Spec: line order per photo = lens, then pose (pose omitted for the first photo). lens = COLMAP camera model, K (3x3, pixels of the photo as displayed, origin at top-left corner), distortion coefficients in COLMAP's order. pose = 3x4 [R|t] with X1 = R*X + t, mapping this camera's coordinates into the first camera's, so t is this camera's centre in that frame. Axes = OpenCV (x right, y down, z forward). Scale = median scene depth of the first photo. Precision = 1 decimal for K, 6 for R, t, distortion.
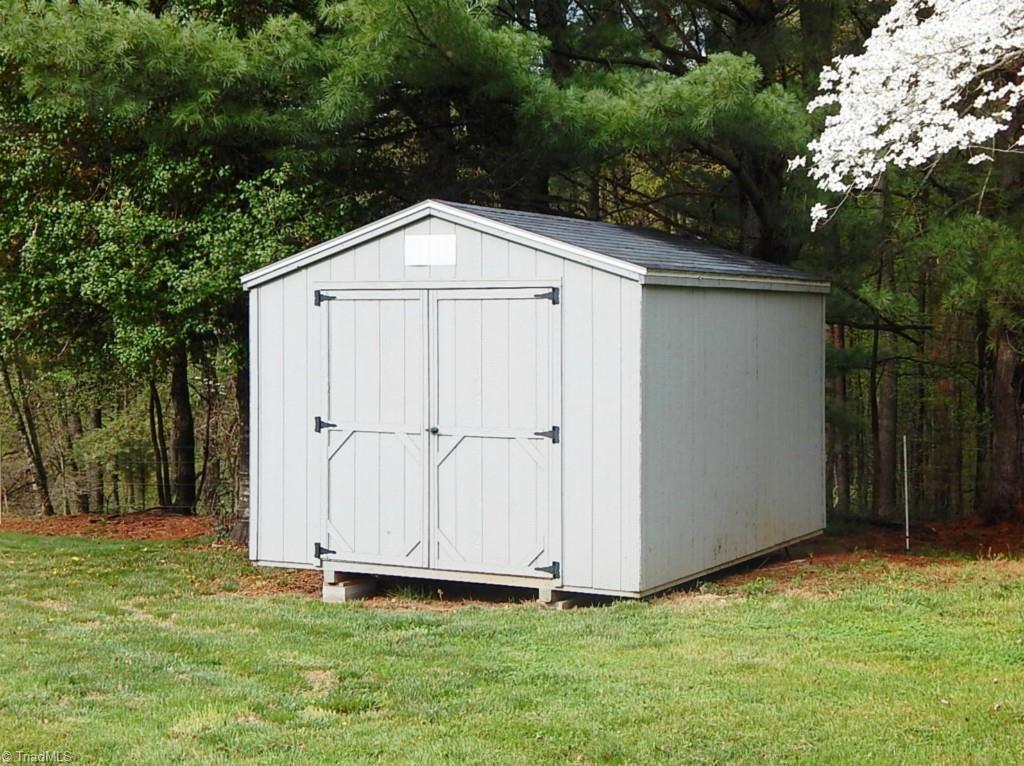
lens RADIAL K [[684.3, 0, 512.6], [0, 684.3, 379.8], [0, 0, 1]] dist [-0.006341, -0.000099]
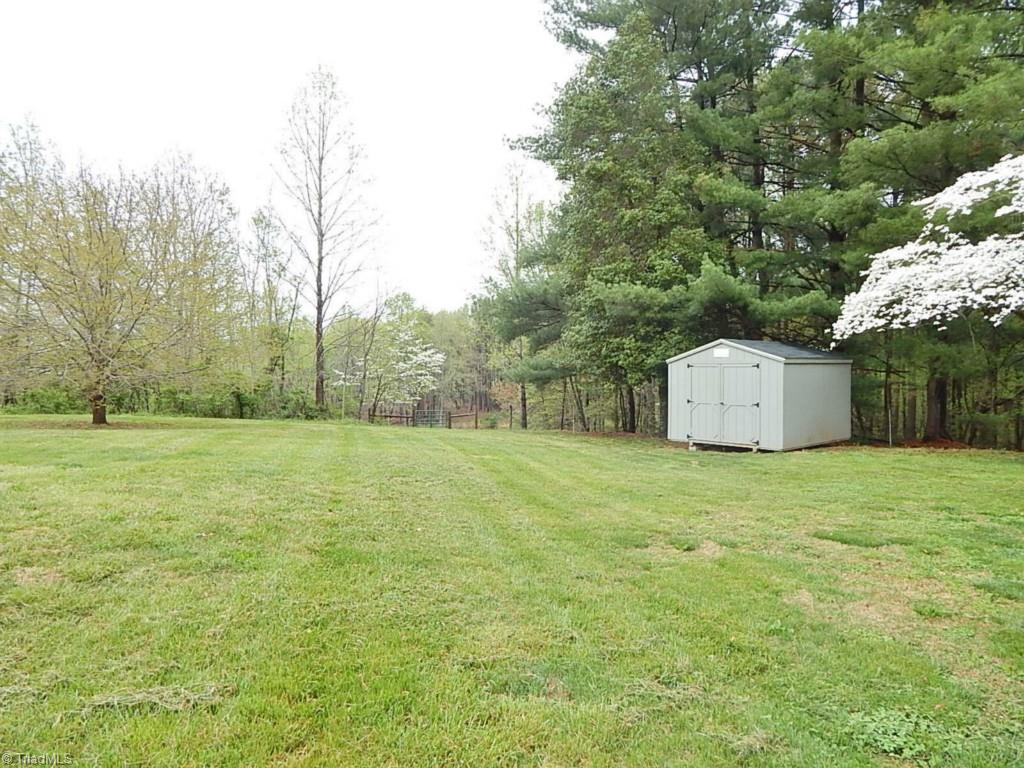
lens RADIAL K [[684.3, 0, 513.0], [0, 684.3, 378.9], [0, 0, 1]] dist [-0.006341, -0.000099]
pose [[0.934041, 0.005061, -0.357130, 0.132949], [-0.008717, 0.999925, -0.008627, -0.013592], [0.357060, 0.011171, 0.934015, -2.600446]]
